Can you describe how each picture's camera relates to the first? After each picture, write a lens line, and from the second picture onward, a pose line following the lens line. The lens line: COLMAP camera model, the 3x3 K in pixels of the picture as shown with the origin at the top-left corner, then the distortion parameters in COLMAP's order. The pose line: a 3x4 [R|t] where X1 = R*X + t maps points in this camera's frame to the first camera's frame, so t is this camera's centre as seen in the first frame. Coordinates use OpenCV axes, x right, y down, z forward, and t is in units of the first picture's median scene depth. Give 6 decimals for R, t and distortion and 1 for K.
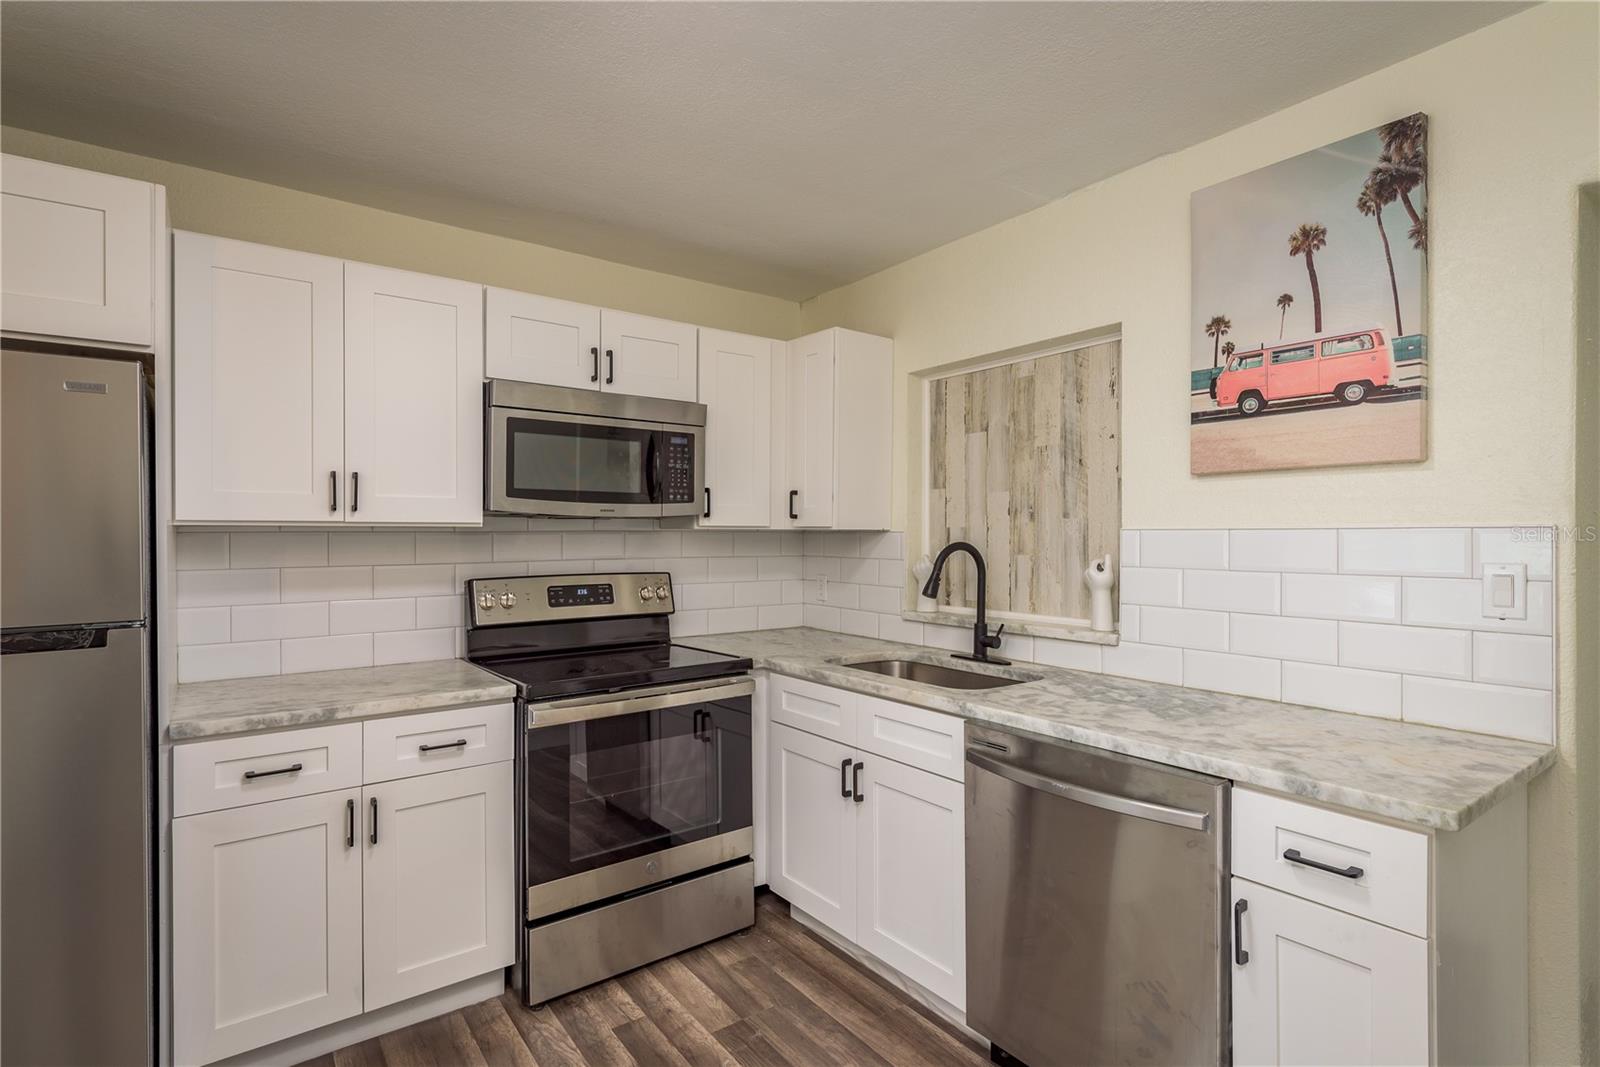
lens RADIAL K [[786.2, 0, 801.2], [0, 786.2, 535.8], [0, 0, 1]] dist [0.003993, -0.001619]
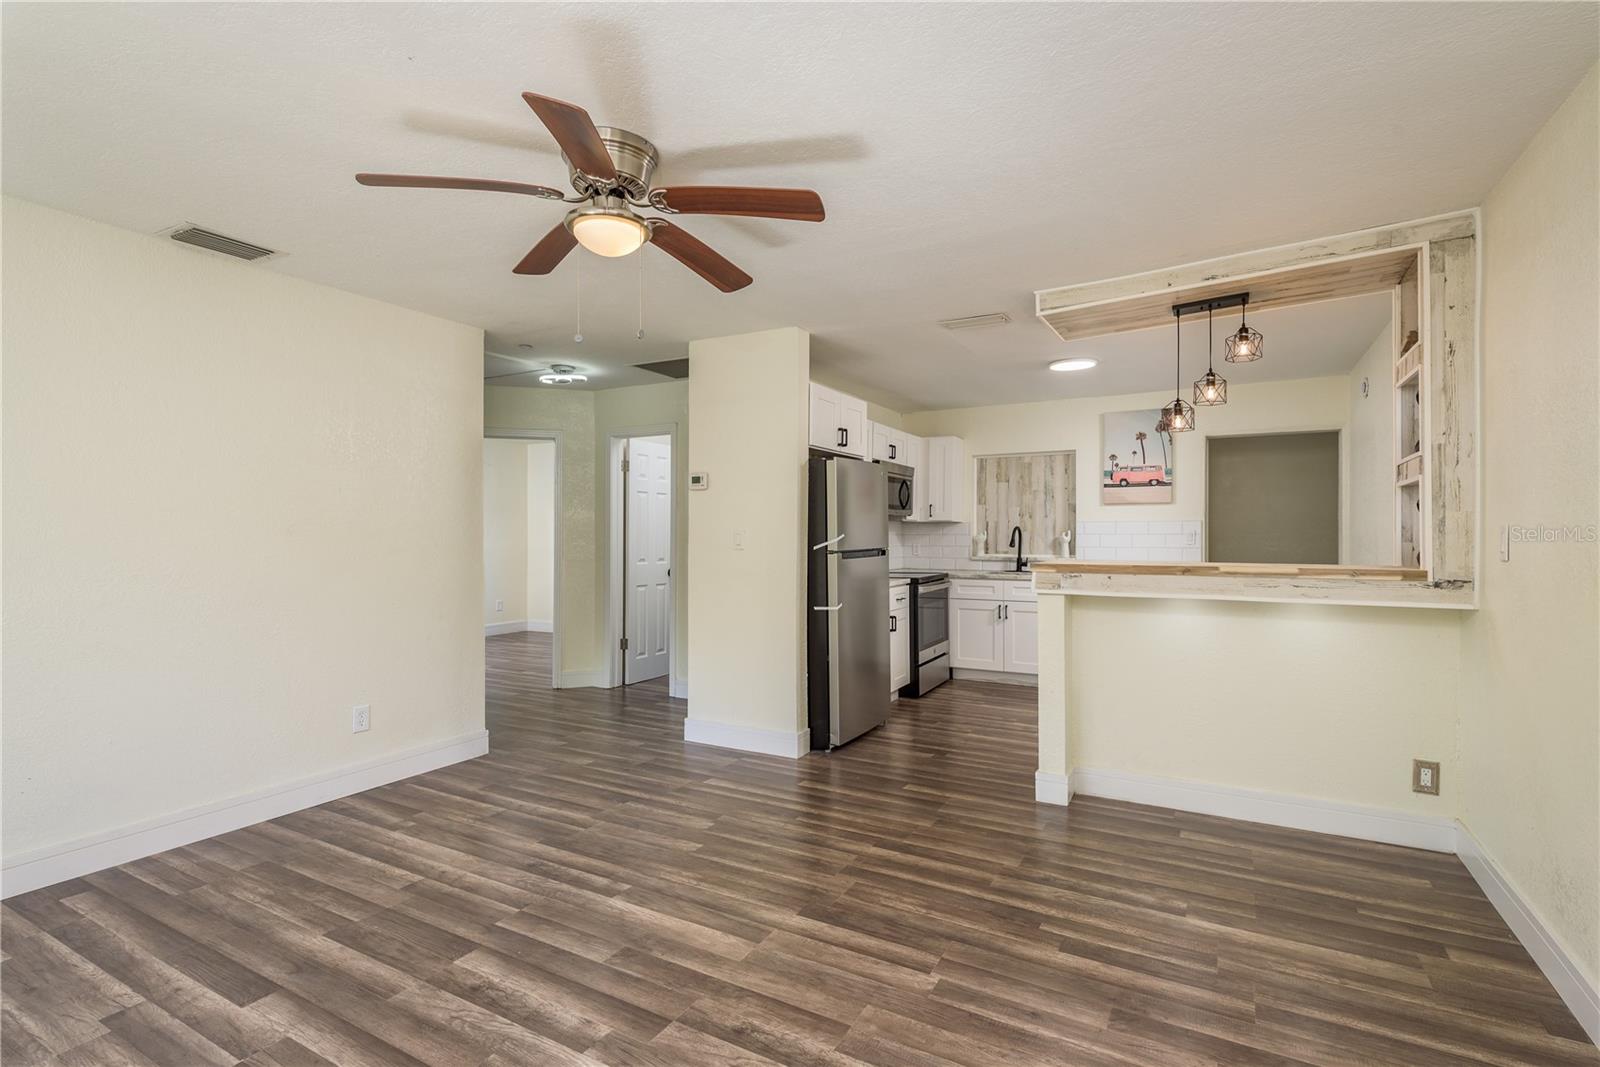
lens RADIAL K [[768.9, 0, 796.3], [0, 768.9, 532.1], [0, 0, 1]] dist [0.000695, -0.000433]
pose [[0.912126, 0.002869, 0.409900, -1.681908], [-0.000738, 0.999985, -0.005358, 0.045379], [-0.409910, 0.004585, 0.912115, -1.146054]]
